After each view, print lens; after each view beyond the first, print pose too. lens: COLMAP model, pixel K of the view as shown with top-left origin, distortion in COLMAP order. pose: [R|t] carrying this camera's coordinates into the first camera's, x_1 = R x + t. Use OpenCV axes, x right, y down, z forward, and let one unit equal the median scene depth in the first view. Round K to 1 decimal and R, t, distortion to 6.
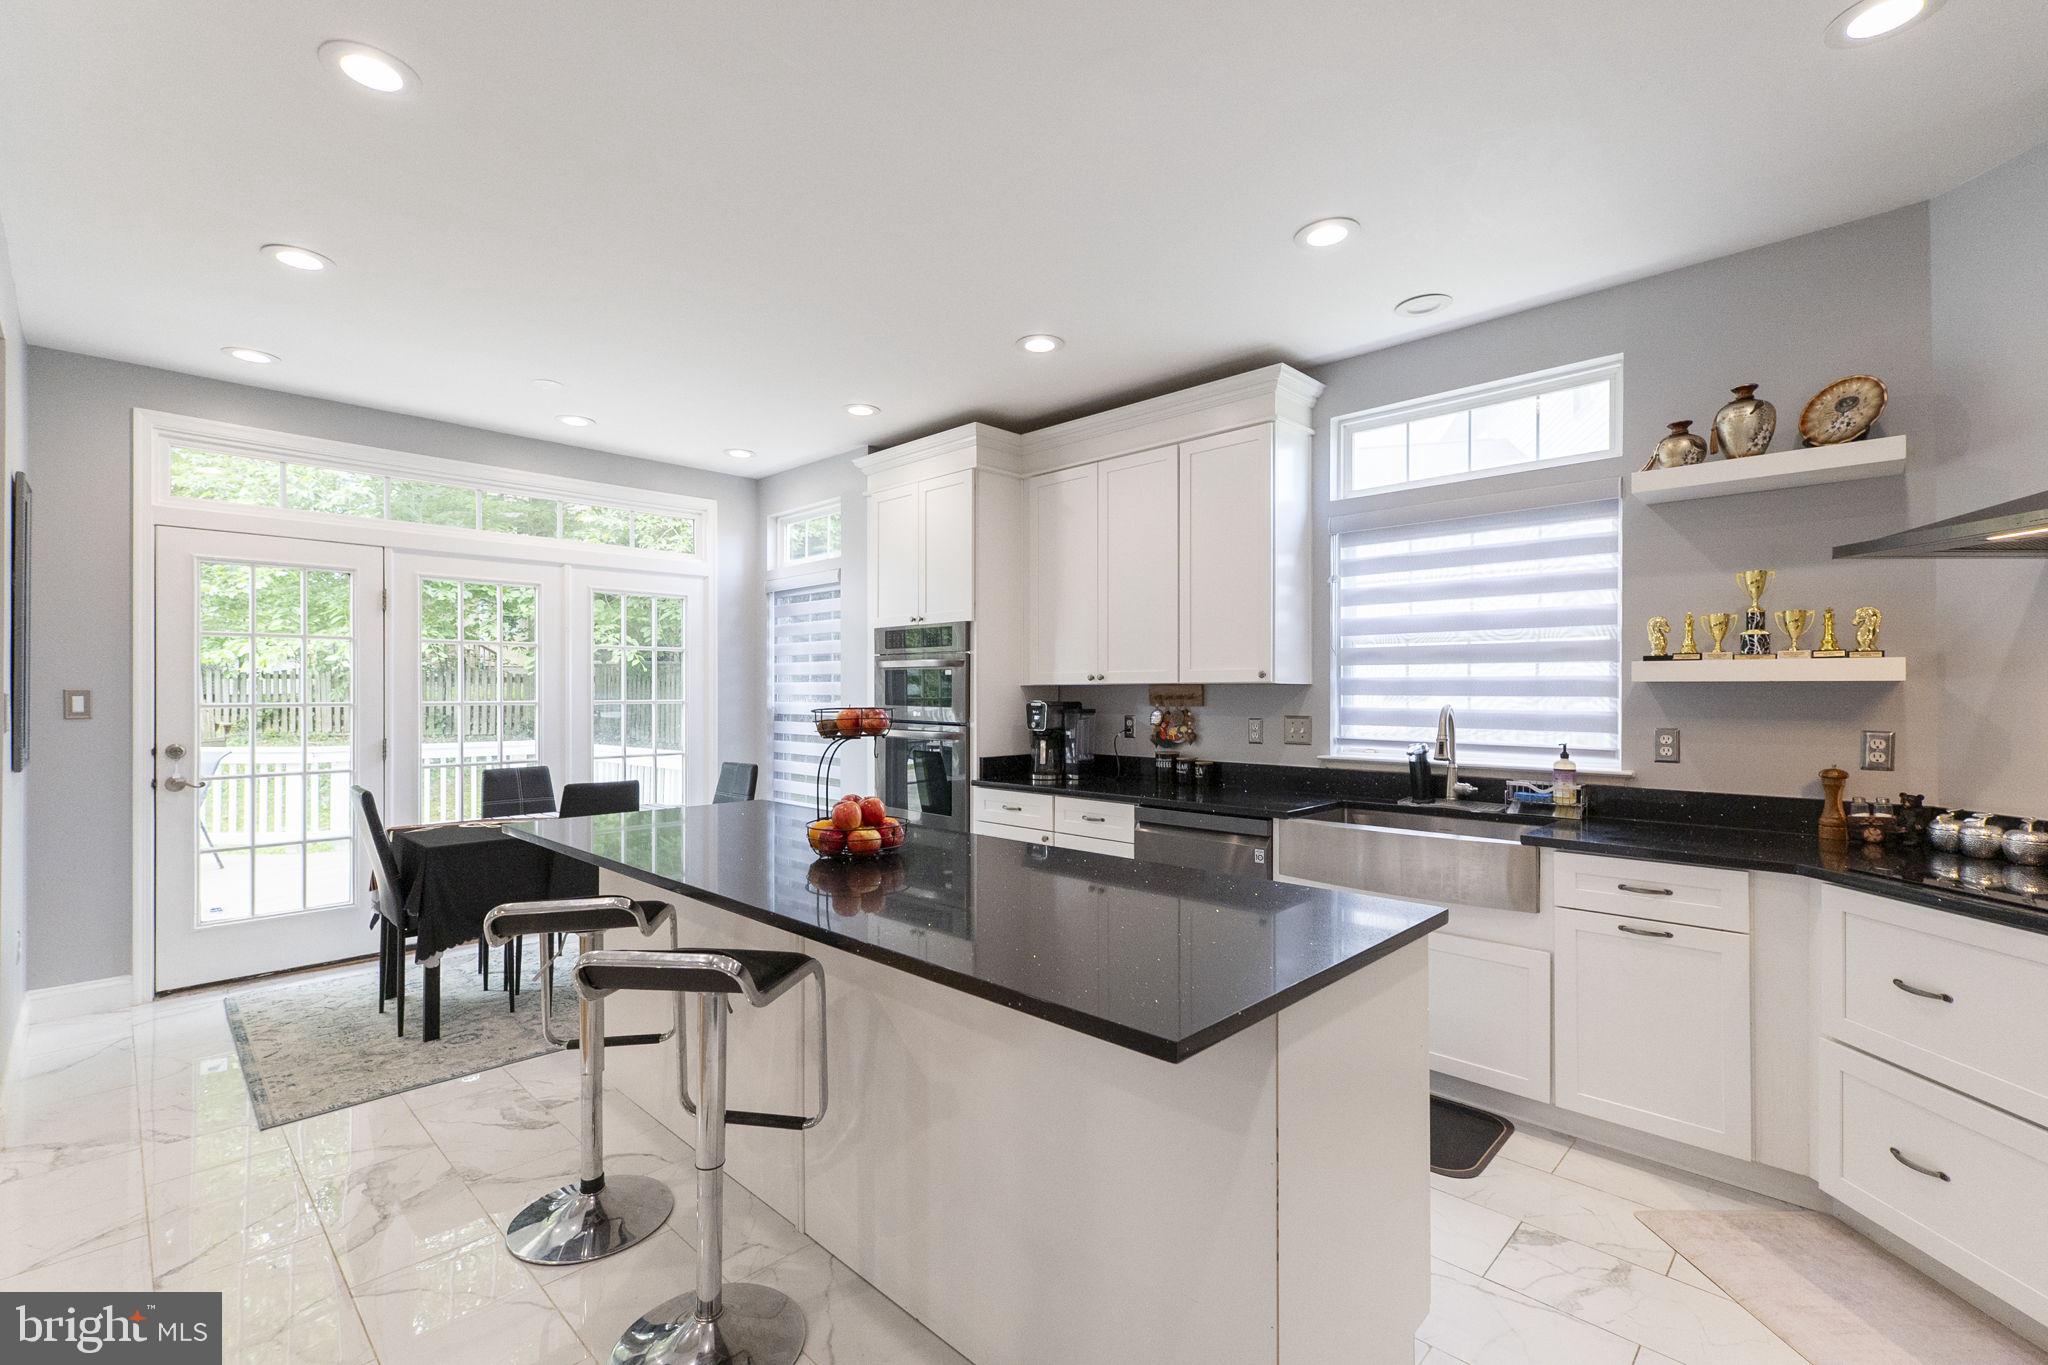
lens RADIAL K [[891.6, 0, 1018.5], [0, 891.6, 689.5], [0, 0, 1]] dist [0.000047, -0.000045]
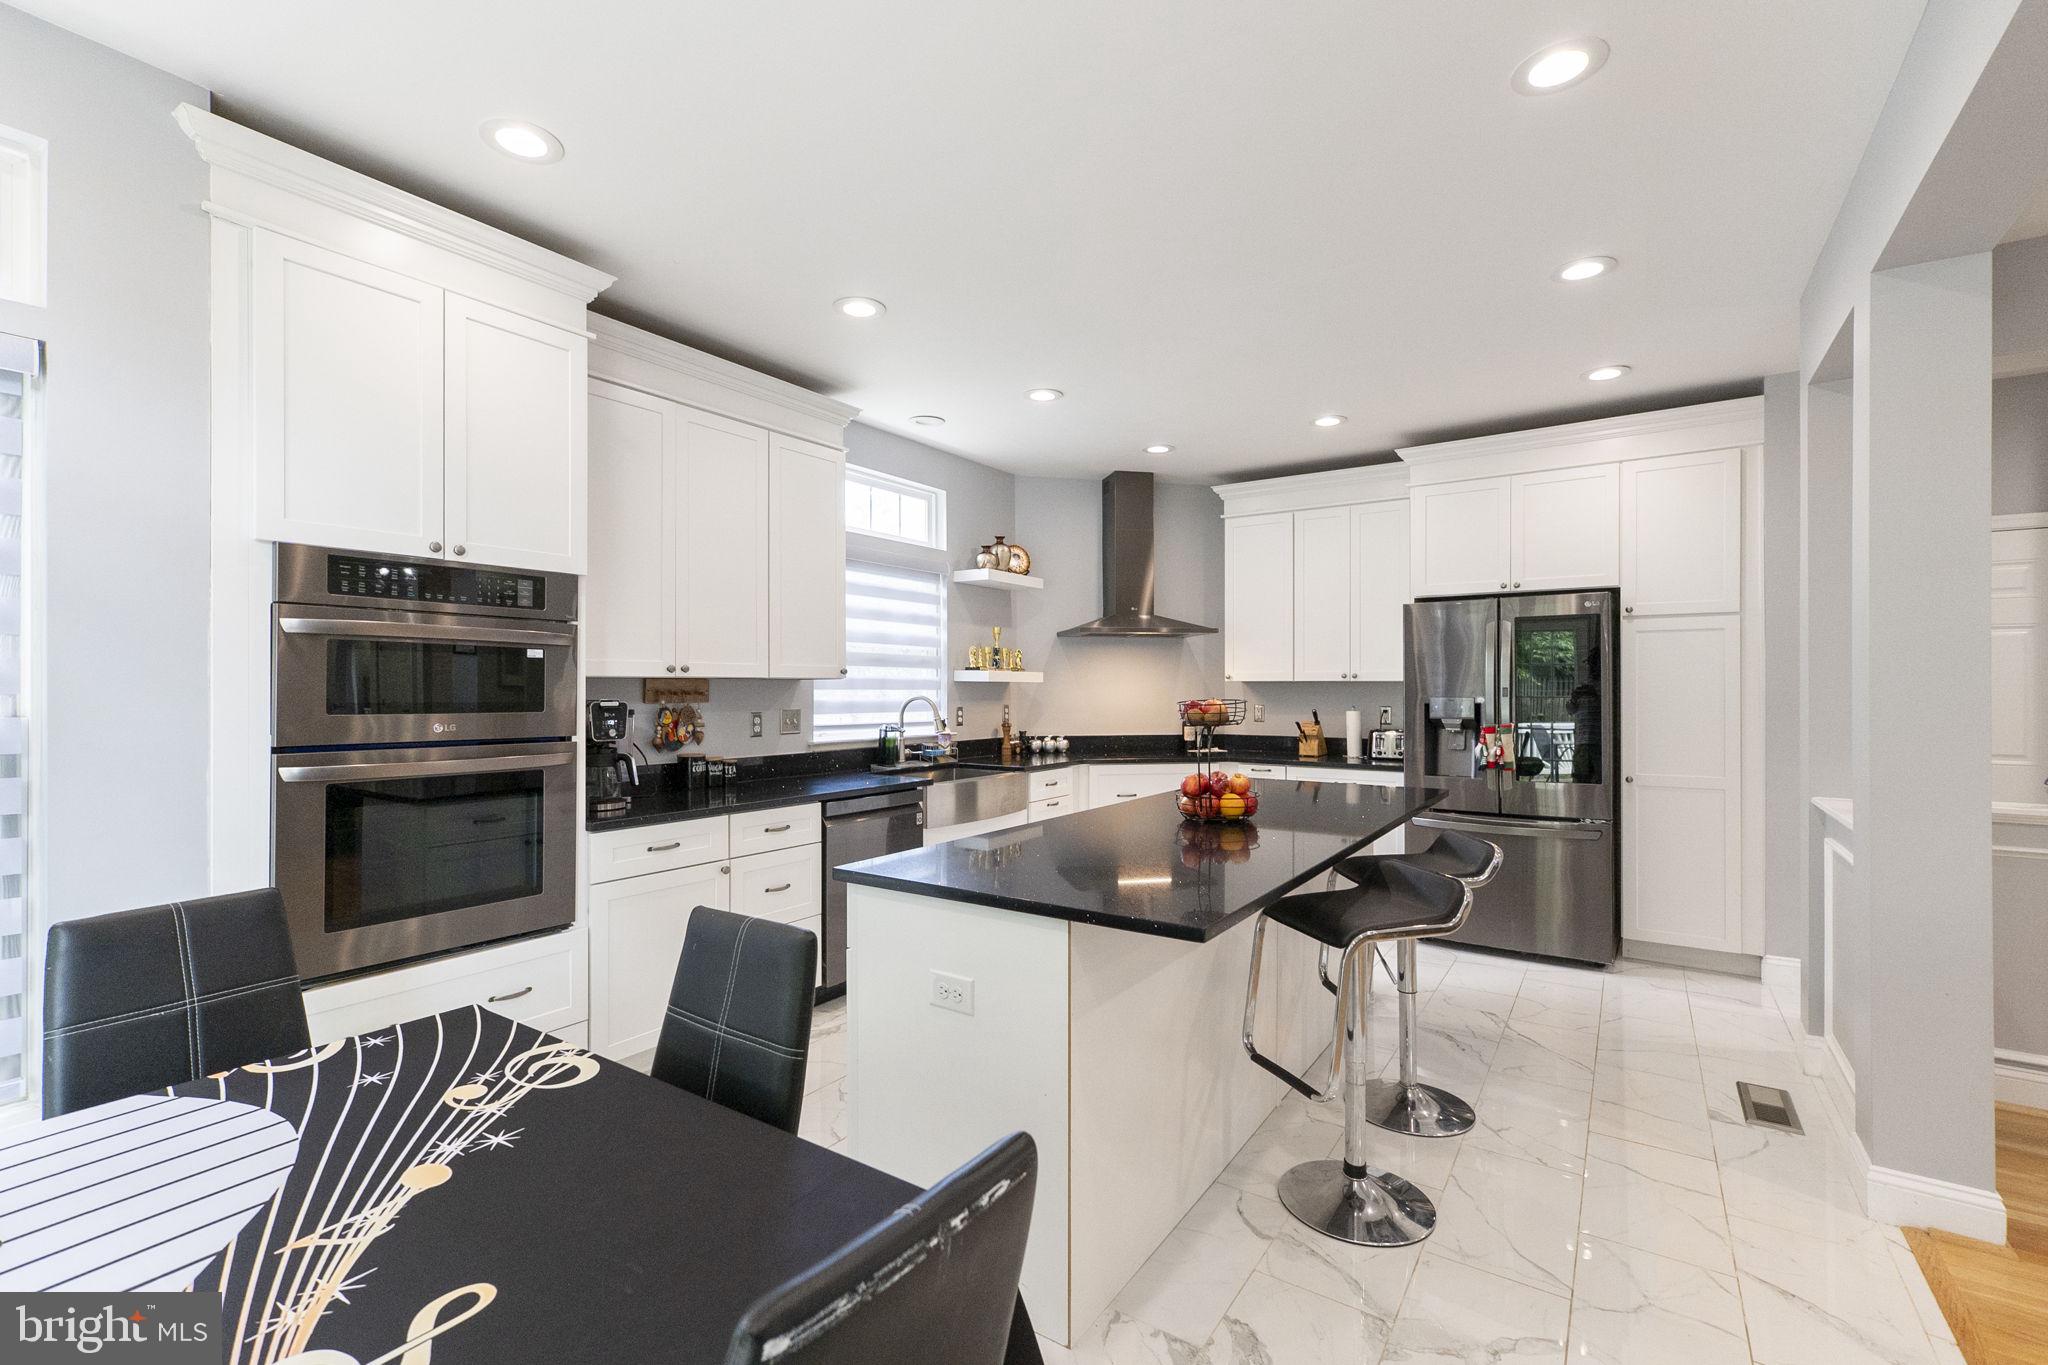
lens RADIAL K [[891.6, 0, 1017.6], [0, 891.6, 683.7], [0, 0, 1]] dist [0.000047, -0.000045]
pose [[-0.169204, 0.005335, 0.985567, -0.901171], [-0.002450, 0.999980, -0.005833, 0.005110], [-0.985578, -0.003402, -0.169187, 0.986623]]
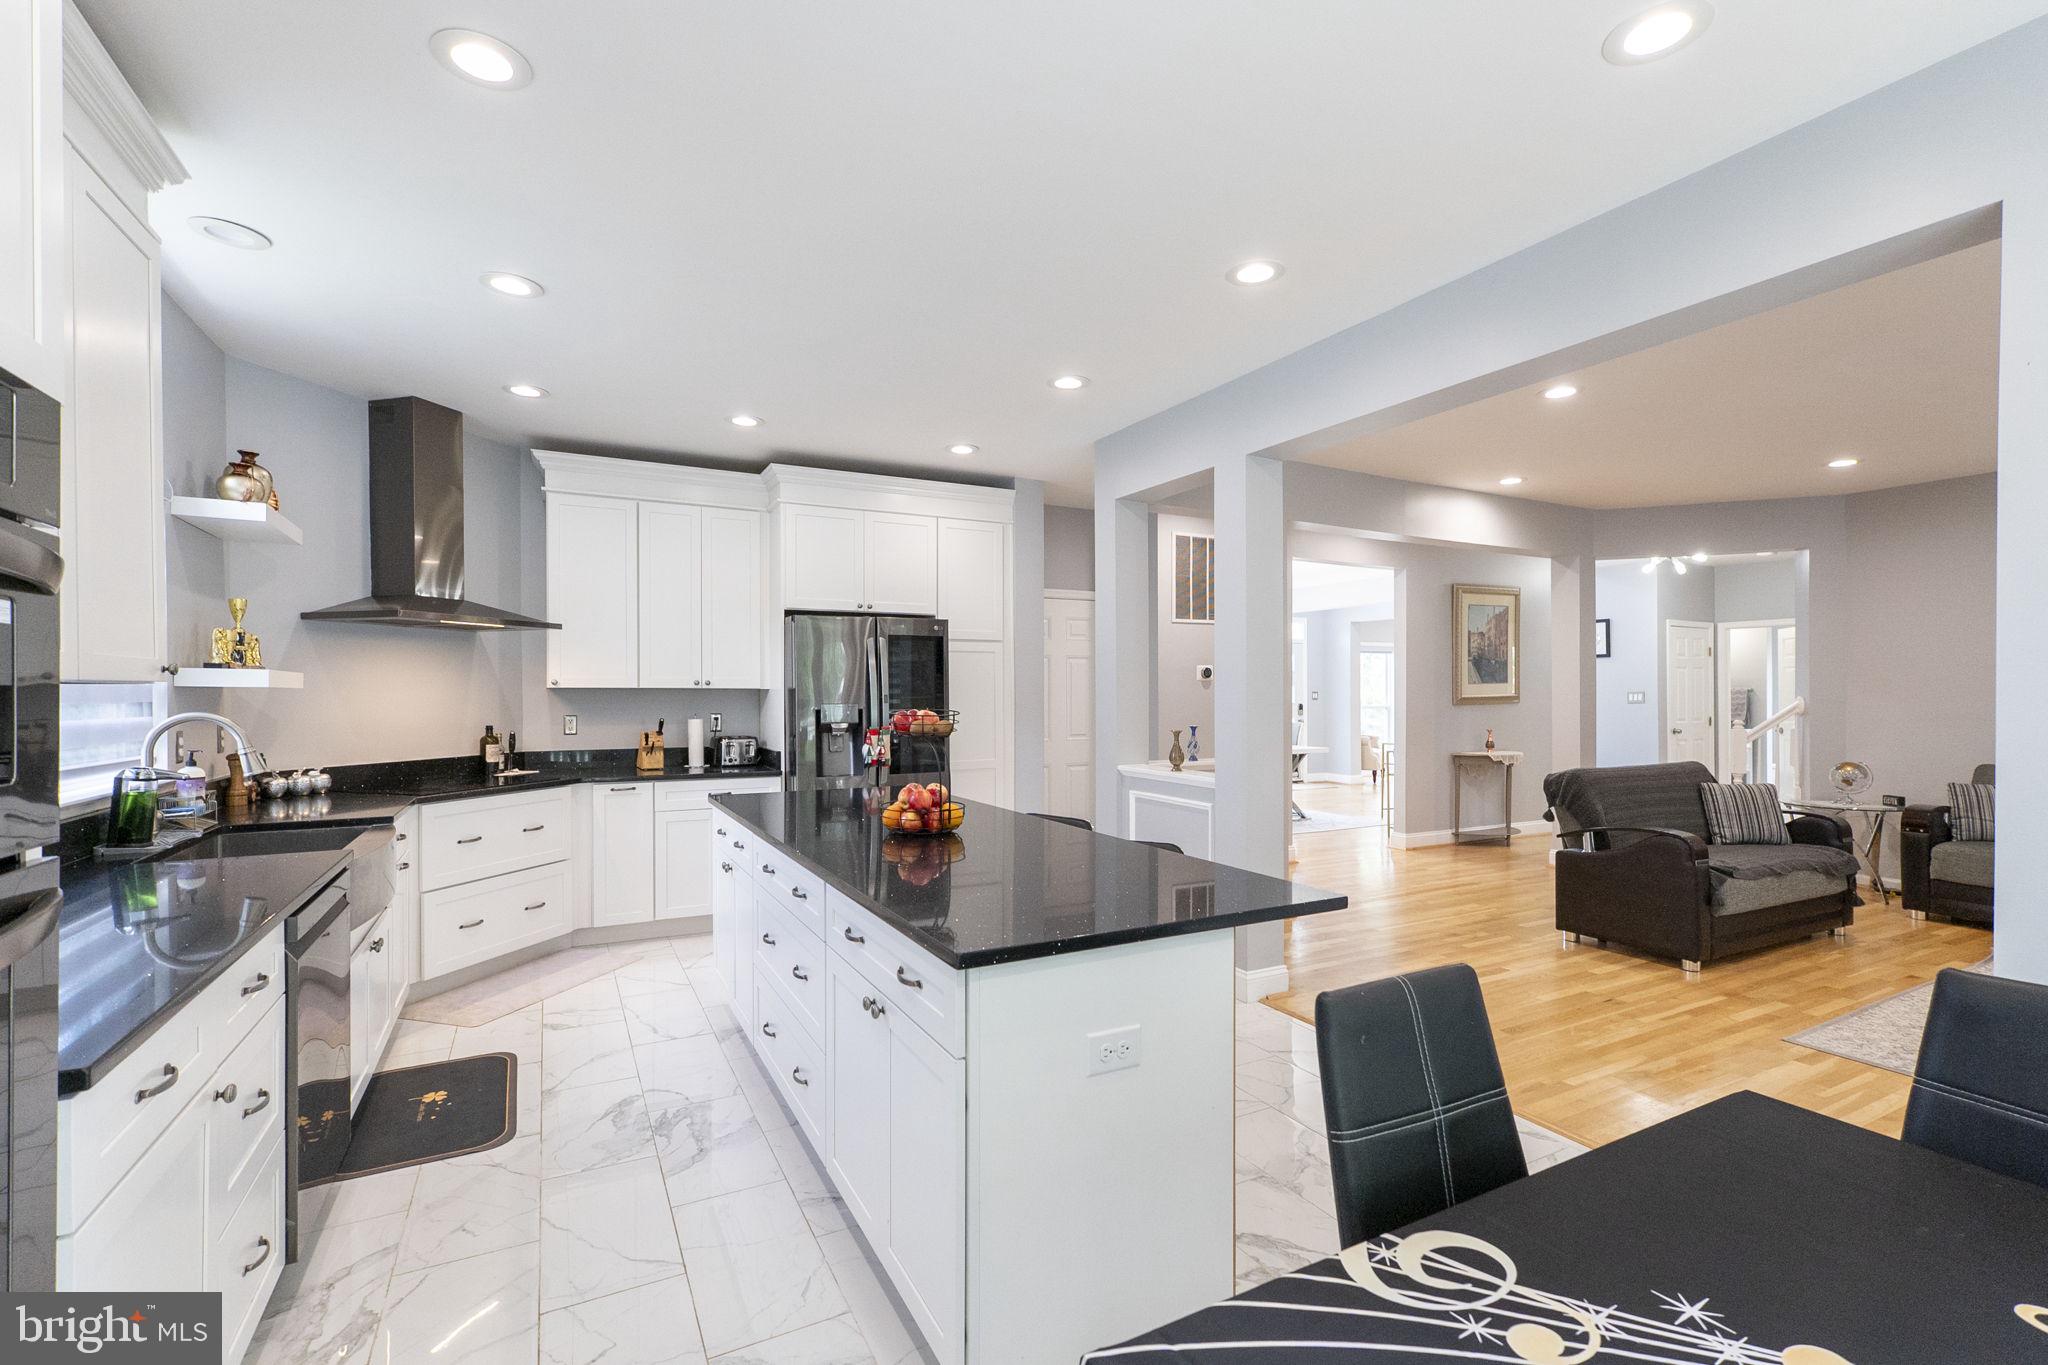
lens RADIAL K [[891.6, 0, 1017.6], [0, 891.6, 690.5], [0, 0, 1]] dist [0.000047, -0.000045]
pose [[-0.948324, 0.002767, 0.317292, -0.460482], [0.001298, 0.999987, -0.004841, 0.002051], [-0.317301, -0.004179, -0.948316, 1.398388]]
